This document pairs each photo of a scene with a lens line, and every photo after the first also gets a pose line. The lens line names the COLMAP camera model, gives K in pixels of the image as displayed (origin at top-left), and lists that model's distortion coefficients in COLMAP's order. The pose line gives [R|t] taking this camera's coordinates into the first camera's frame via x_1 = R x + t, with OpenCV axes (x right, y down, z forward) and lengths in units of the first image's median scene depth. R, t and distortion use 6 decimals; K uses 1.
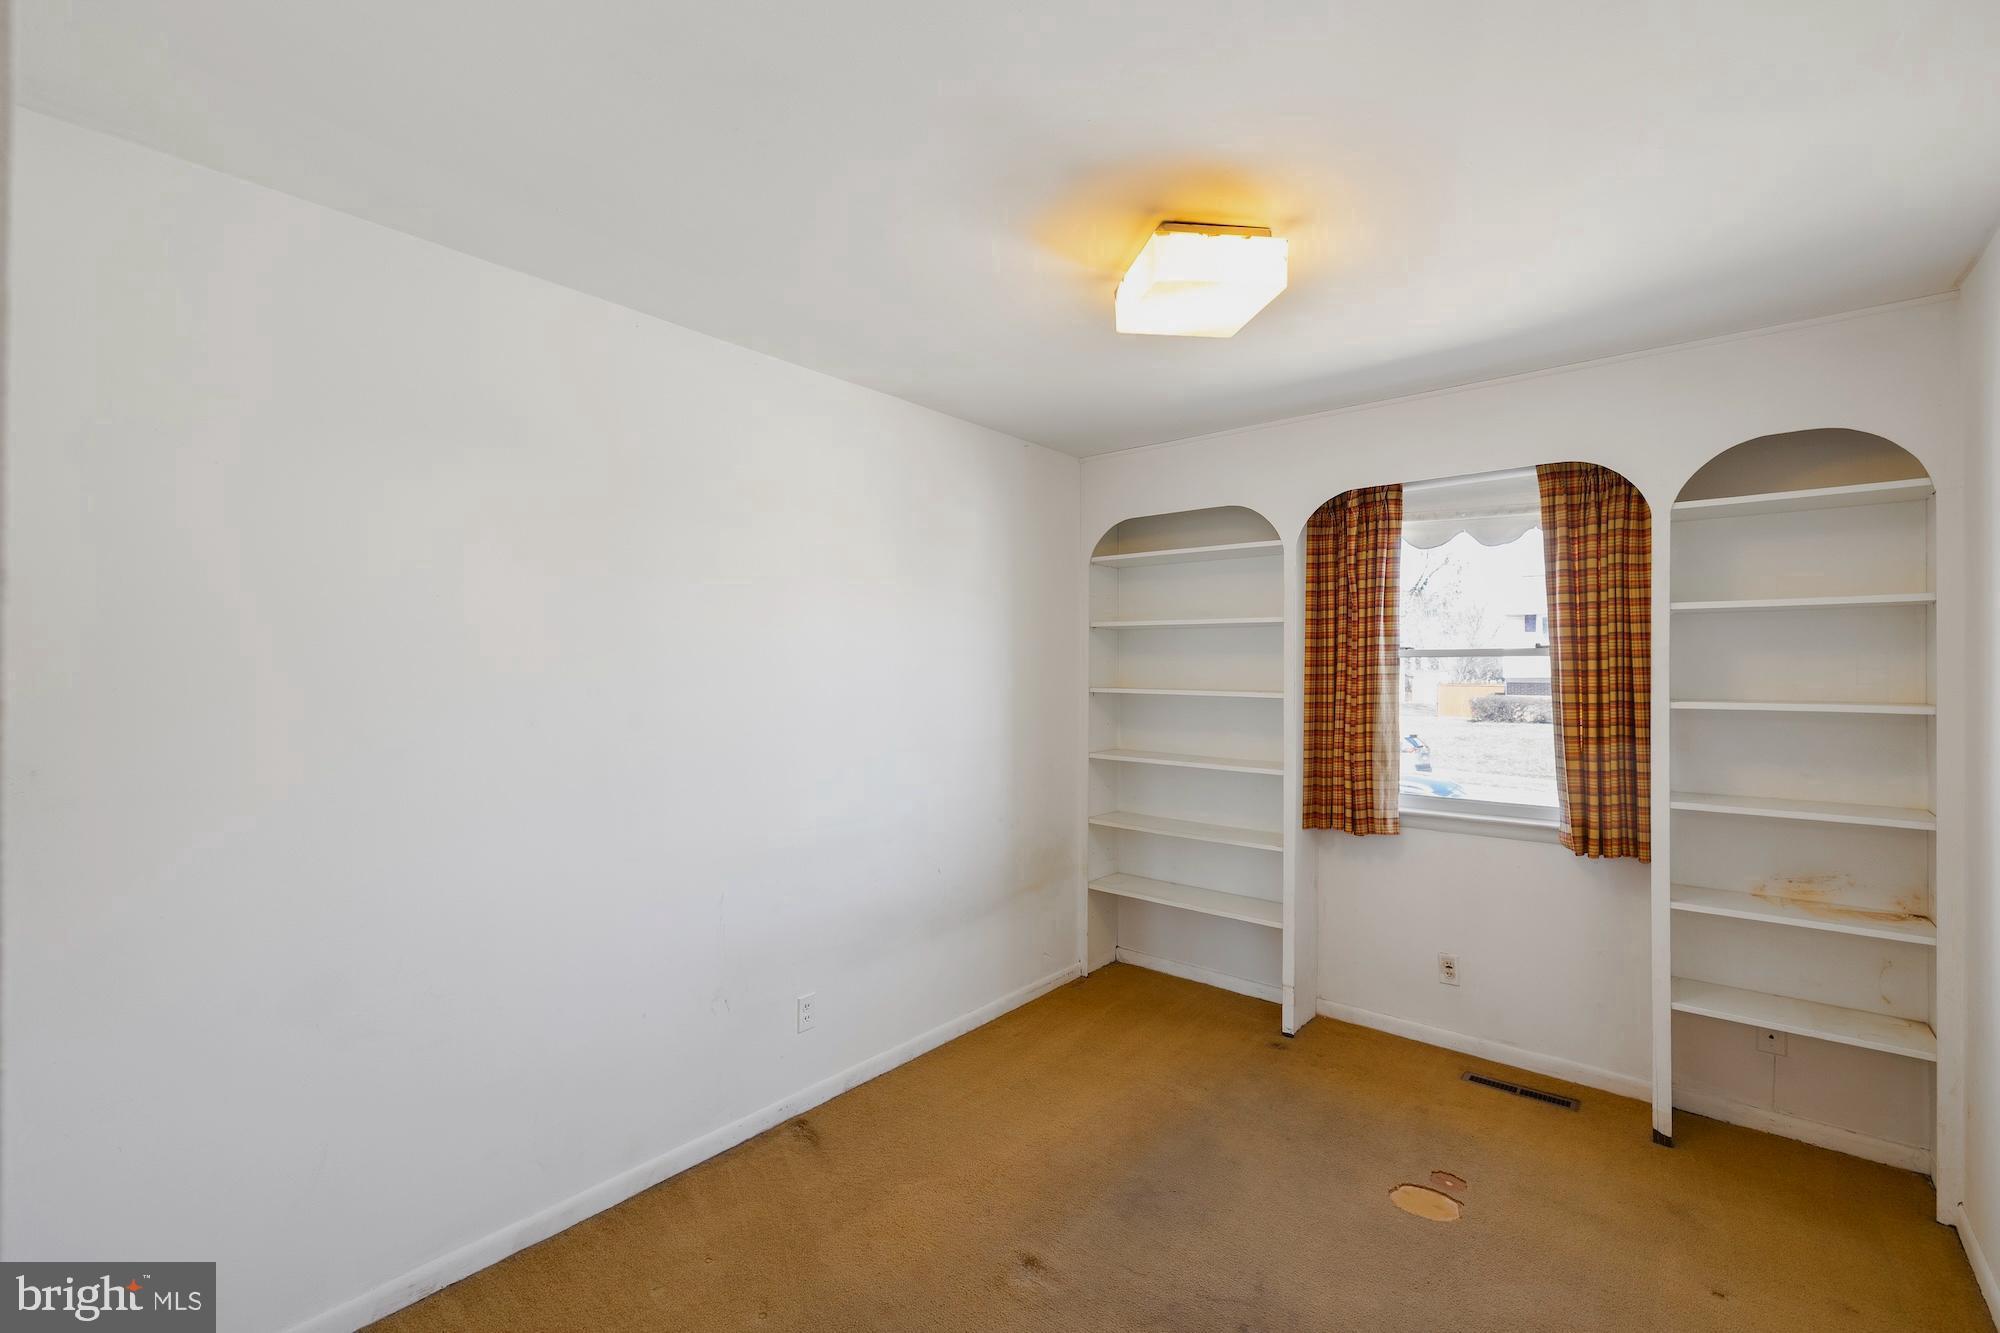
lens RADIAL K [[855.5, 0, 985.0], [0, 855.5, 655.5], [0, 0, 1]] dist [-0.000590, -0.000020]
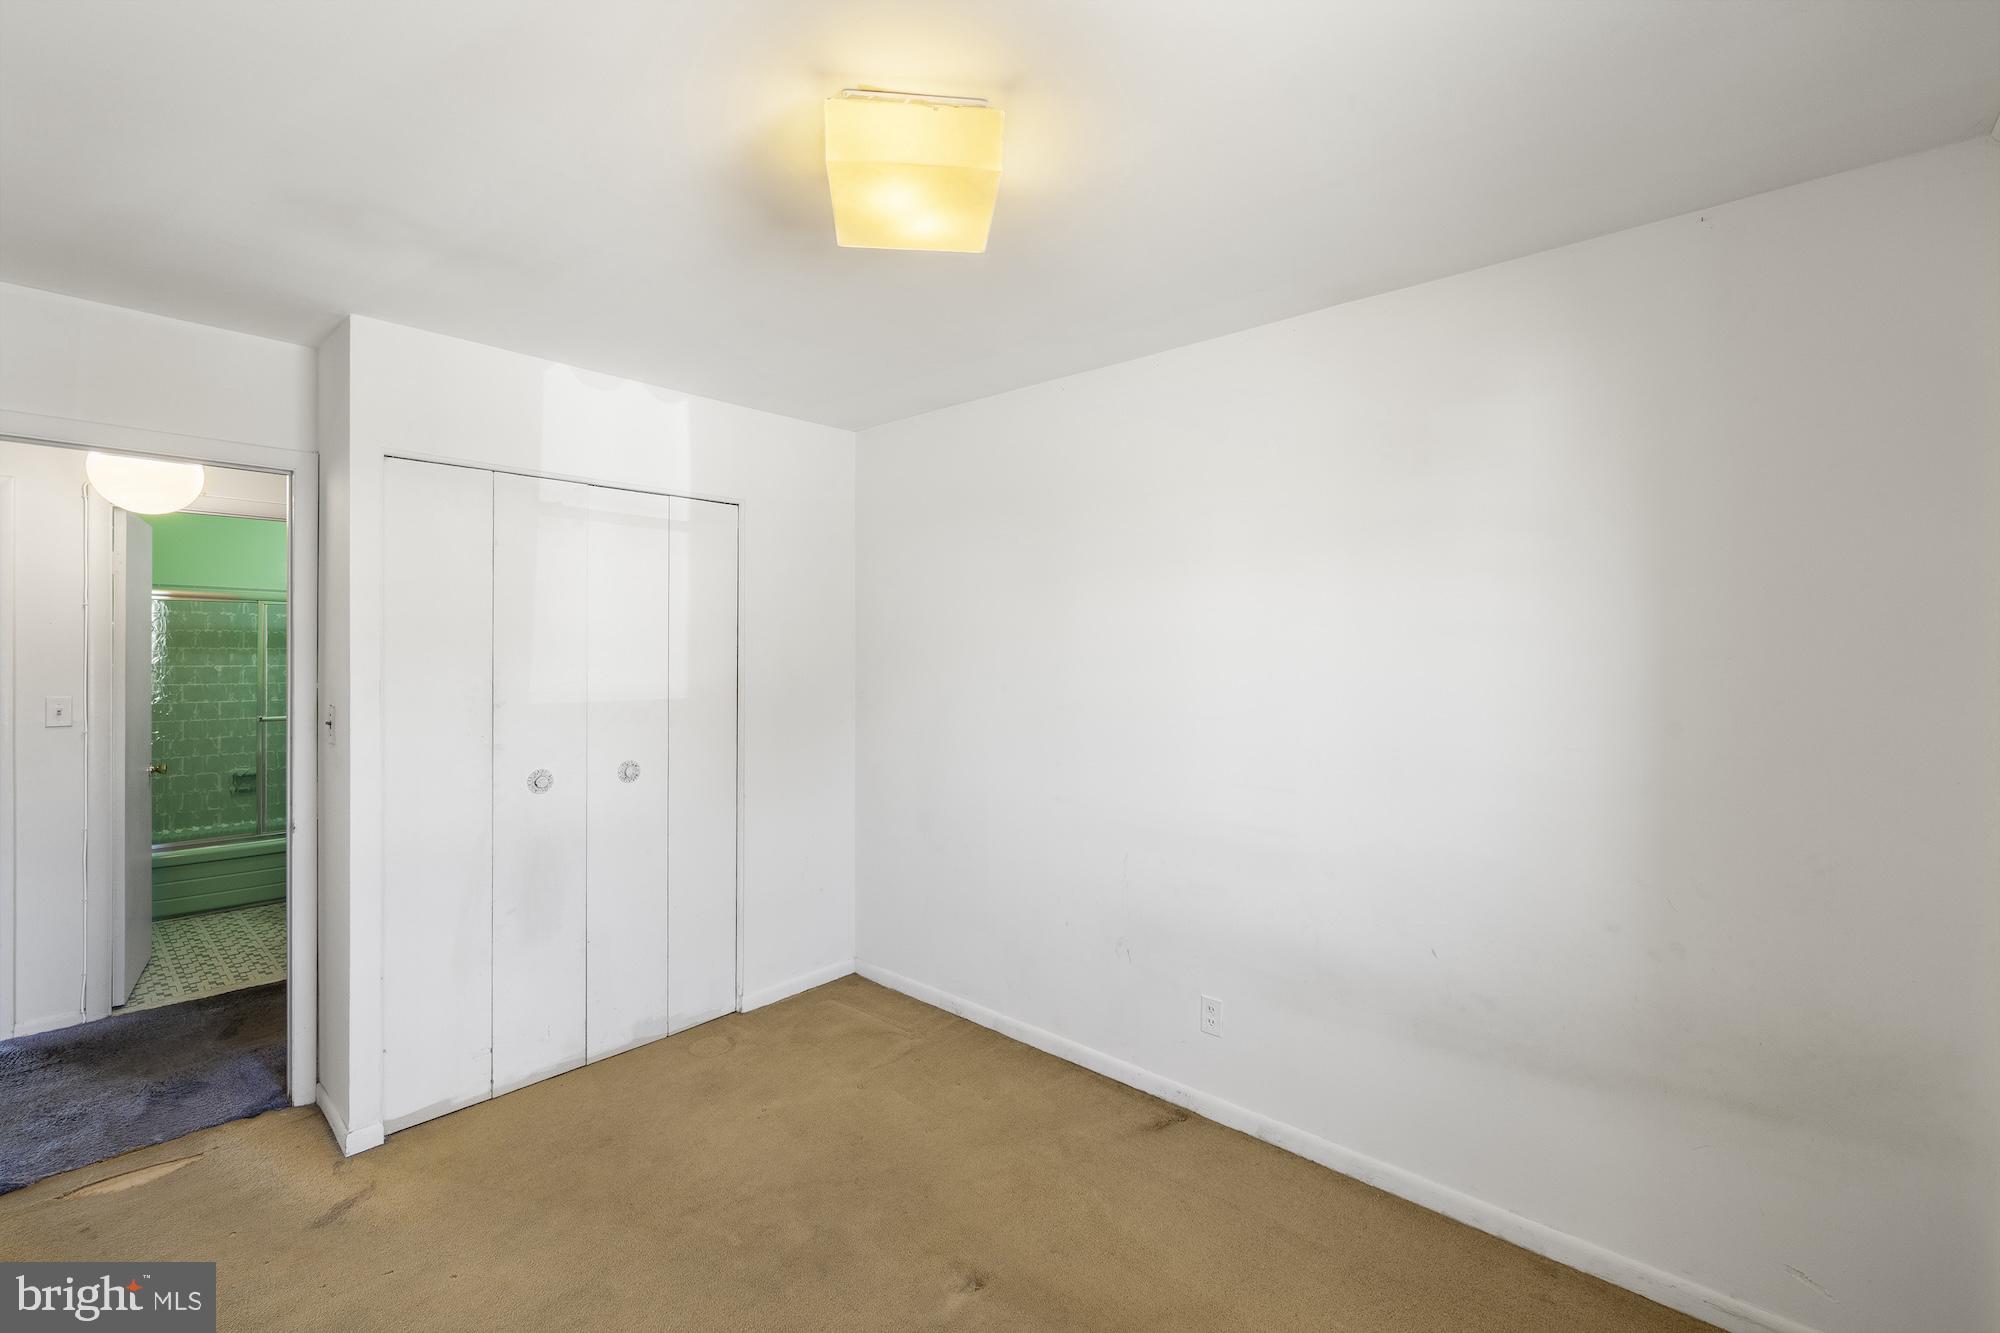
lens RADIAL K [[836.2, 0, 1005.9], [0, 836.2, 656.3], [0, 0, 1]] dist [0.000061, 0.000026]
pose [[-0.016222, 0.003648, -0.999862, 0.728888], [0.005757, 0.999977, 0.003555, 0.010501], [0.999852, -0.005699, -0.016243, 0.789773]]
